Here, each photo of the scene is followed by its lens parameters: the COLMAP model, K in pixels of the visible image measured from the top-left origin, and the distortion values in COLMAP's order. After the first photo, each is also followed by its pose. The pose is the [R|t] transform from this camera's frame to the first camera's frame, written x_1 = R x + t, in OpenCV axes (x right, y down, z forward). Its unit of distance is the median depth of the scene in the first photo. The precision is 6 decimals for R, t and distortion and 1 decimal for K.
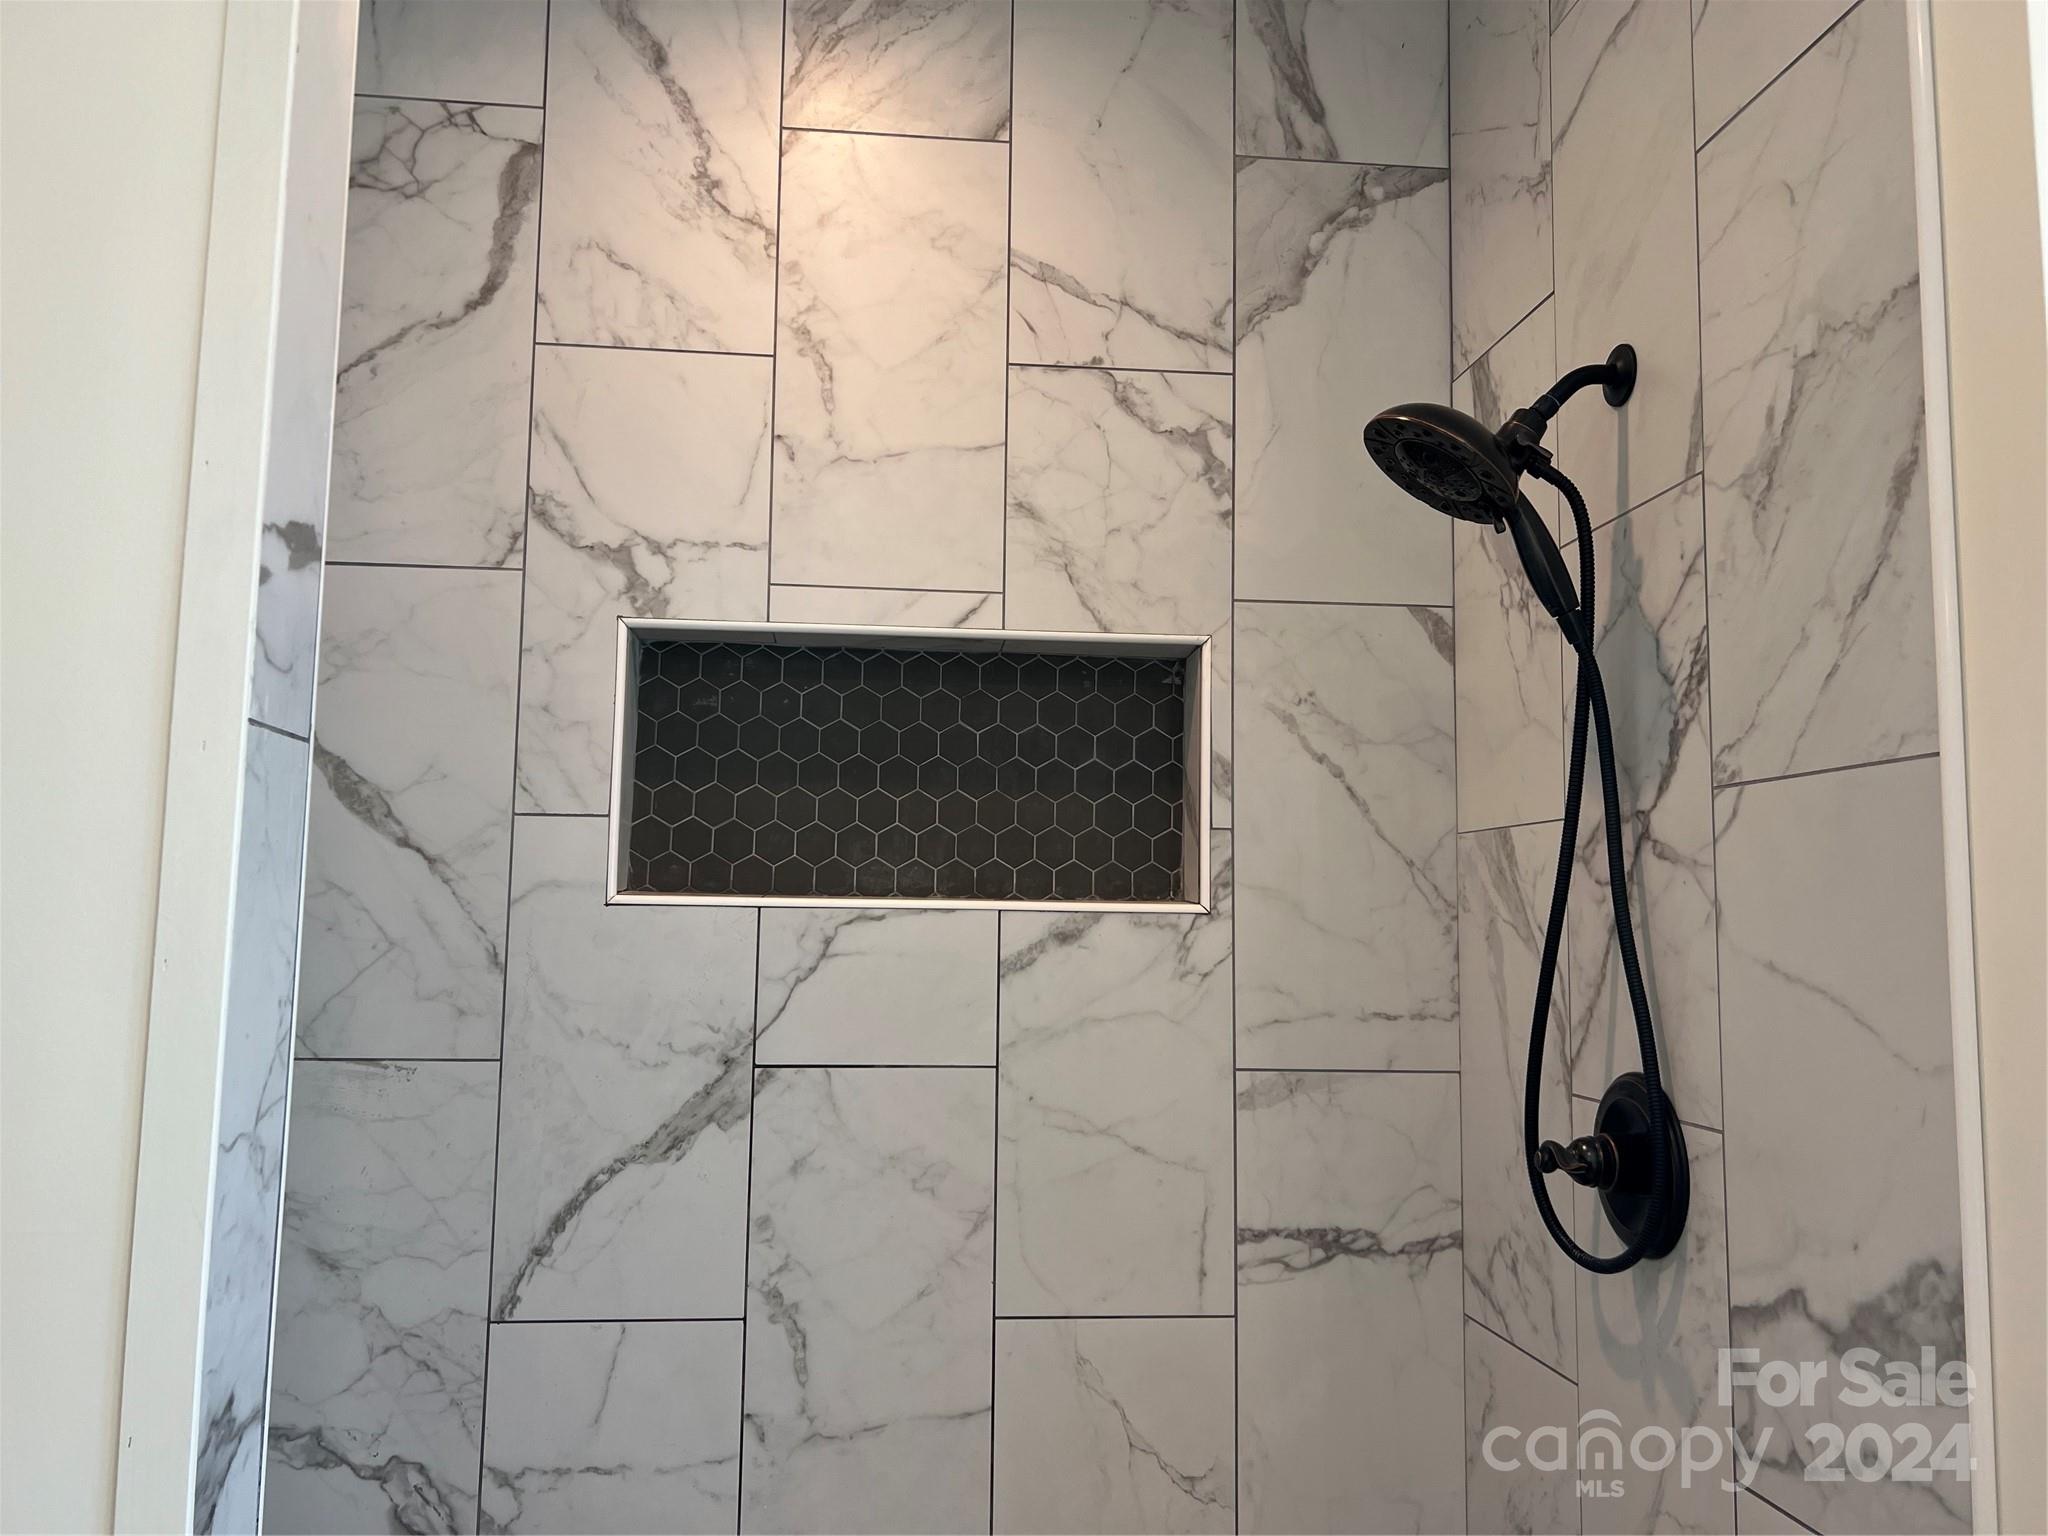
lens RADIAL K [[1533.6, 0, 1073.5], [0, 1533.6, 770.9], [0, 0, 1]] dist [0.115965, -0.210049]
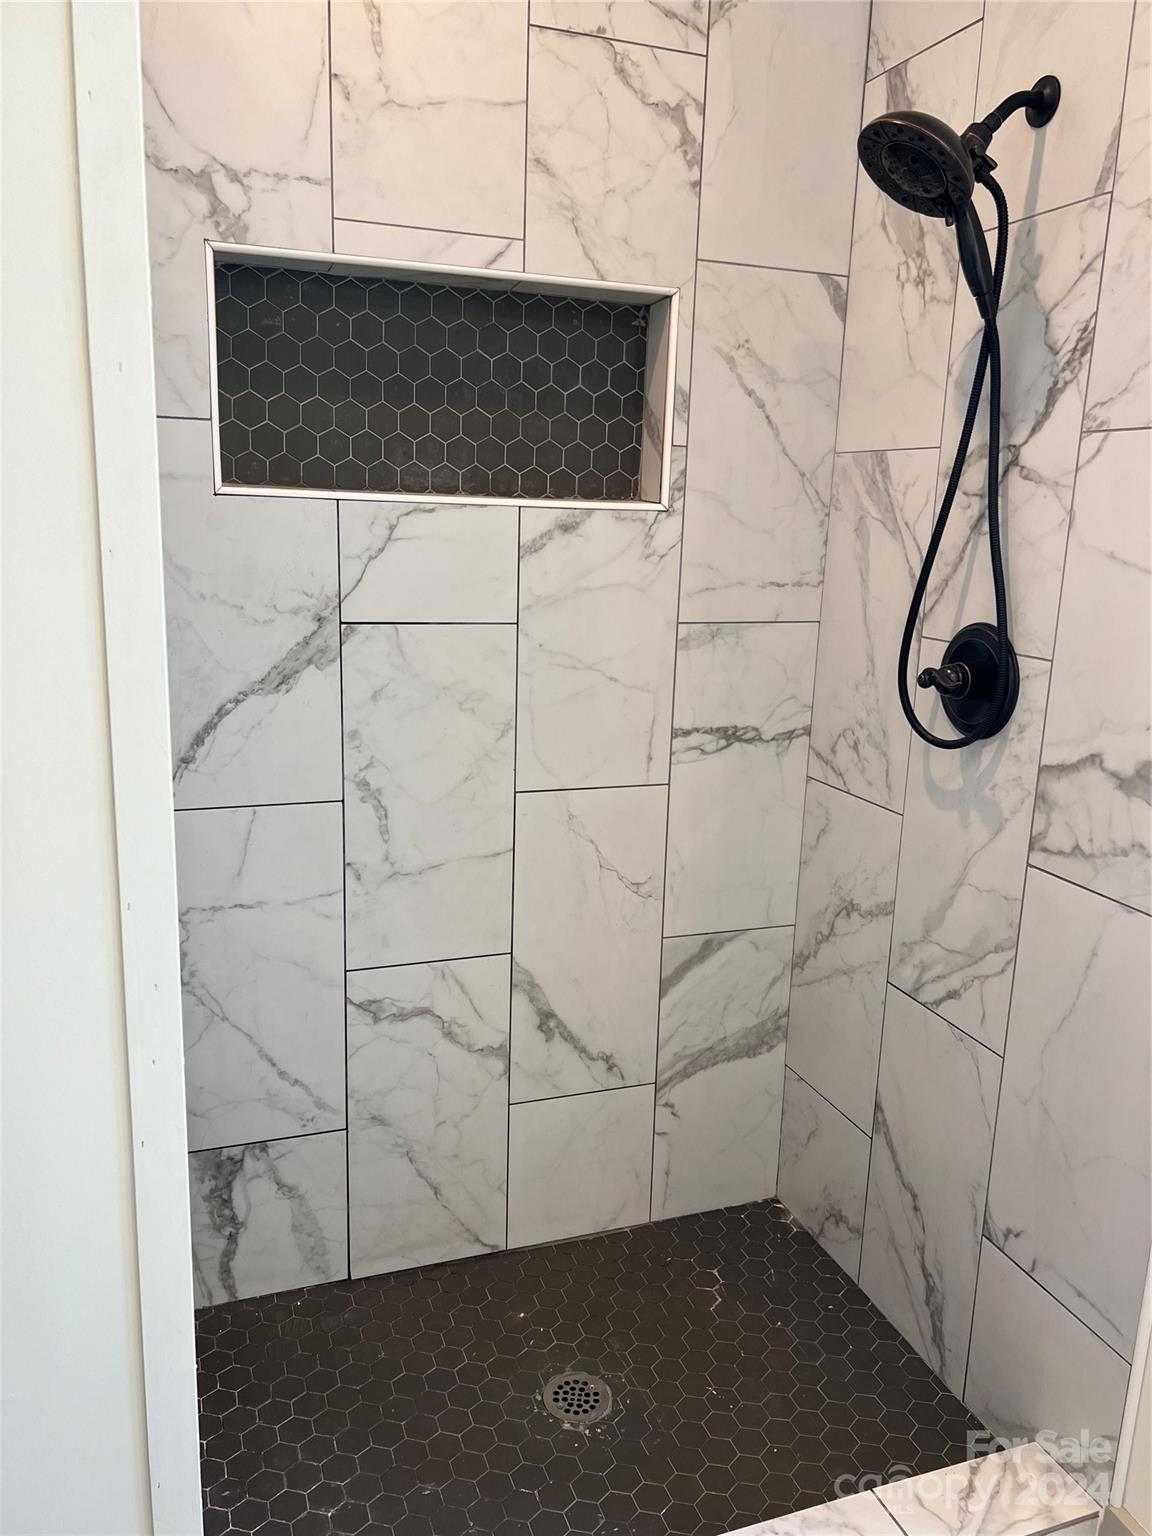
lens RADIAL K [[1157.0, 0, 576.0], [0, 1157.0, 768.0], [0, 0, 1]] dist [0.044543, -0.042324]
pose [[0.968163, -0.039592, 0.247171, -0.256934], [-0.042073, 0.947628, 0.316592, -0.013175], [-0.246761, -0.316912, 0.915793, 0.004634]]
